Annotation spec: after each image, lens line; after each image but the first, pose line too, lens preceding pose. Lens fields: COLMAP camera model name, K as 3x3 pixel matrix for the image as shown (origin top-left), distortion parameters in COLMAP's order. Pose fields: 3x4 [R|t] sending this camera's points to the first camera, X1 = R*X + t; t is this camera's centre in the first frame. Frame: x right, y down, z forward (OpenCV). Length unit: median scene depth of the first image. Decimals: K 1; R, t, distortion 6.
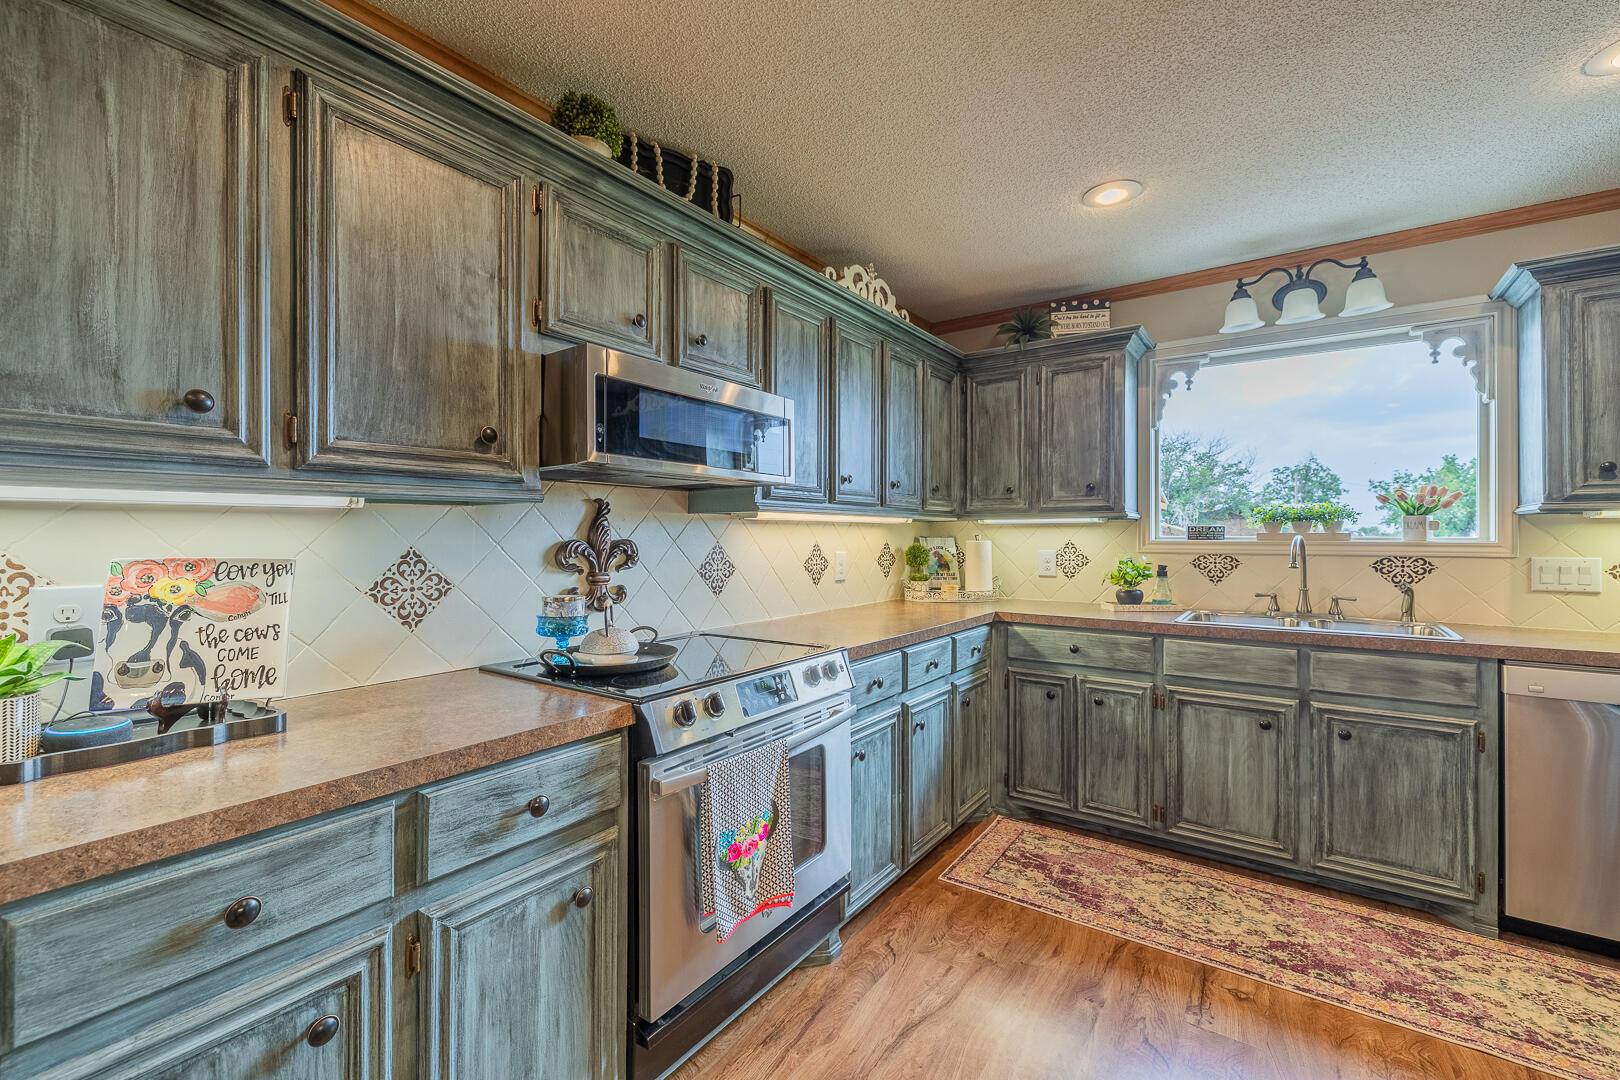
lens RADIAL K [[685.2, 0, 802.0], [0, 685.2, 534.2], [0, 0, 1]] dist [-0.000177, 0.000004]
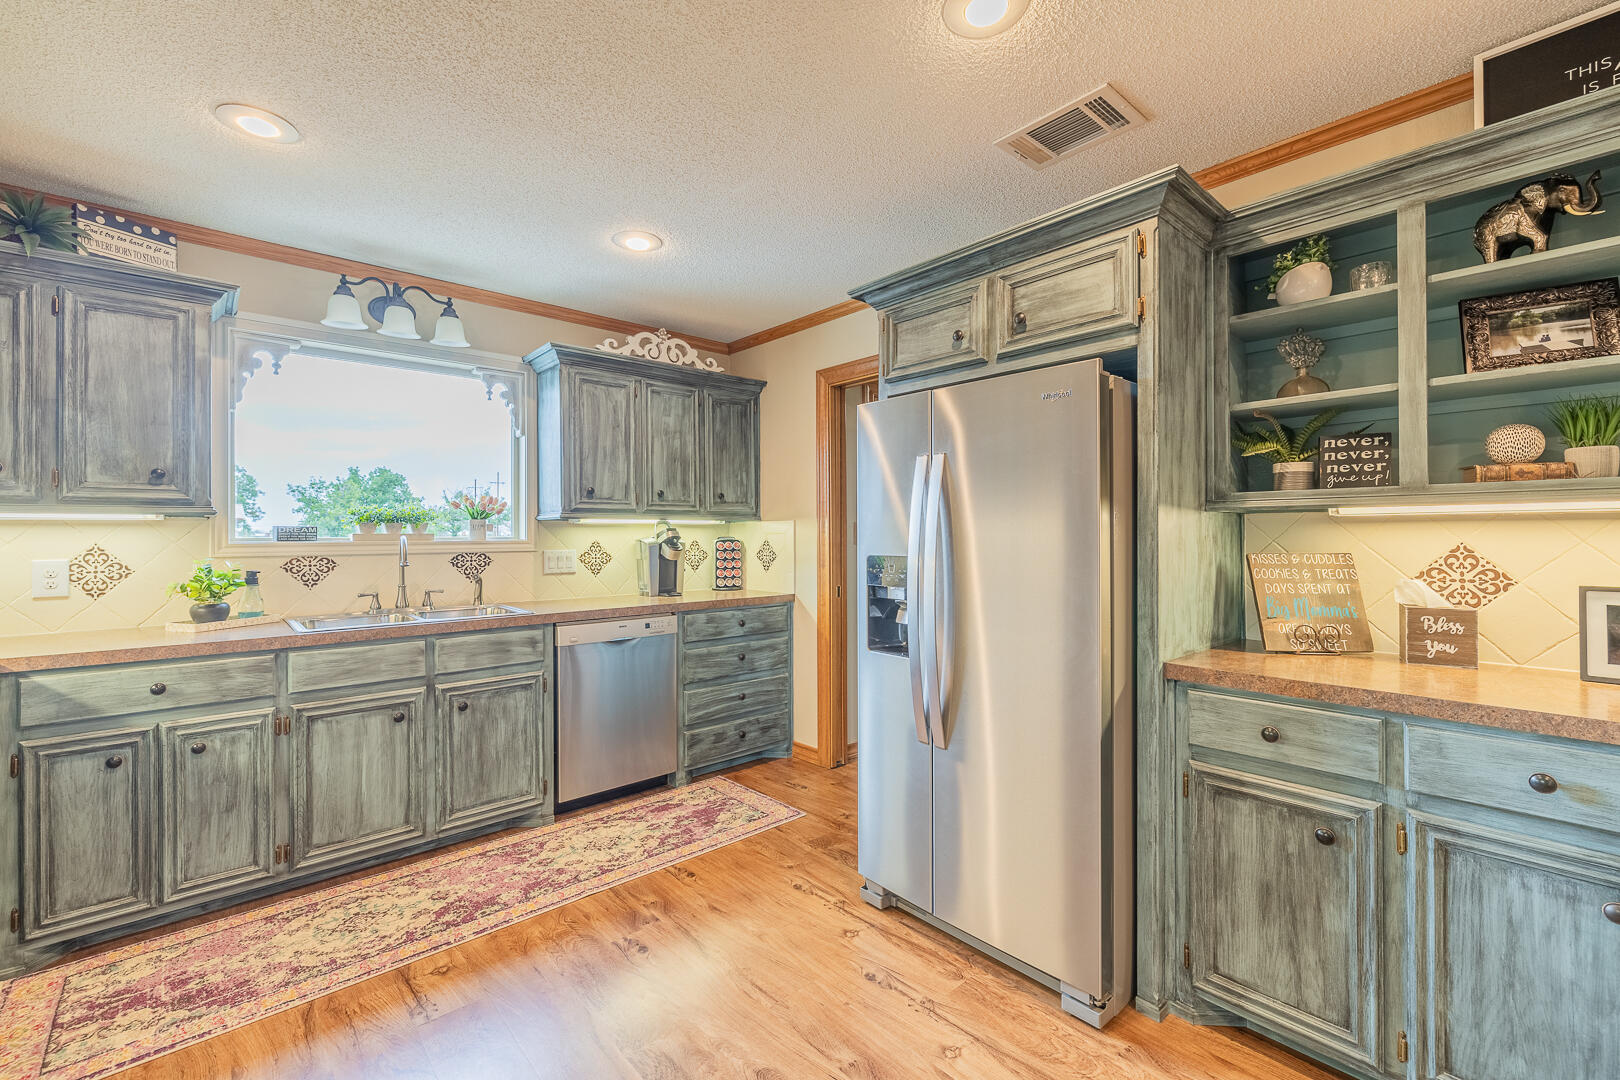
lens RADIAL K [[685.2, 0, 802.1], [0, 685.2, 533.9], [0, 0, 1]] dist [-0.000177, 0.000004]
pose [[0.207102, -0.000993, 0.978319, -0.201811], [0.004258, 0.999991, 0.000114, 0.001274], [-0.978310, 0.004142, 0.207104, 0.169992]]
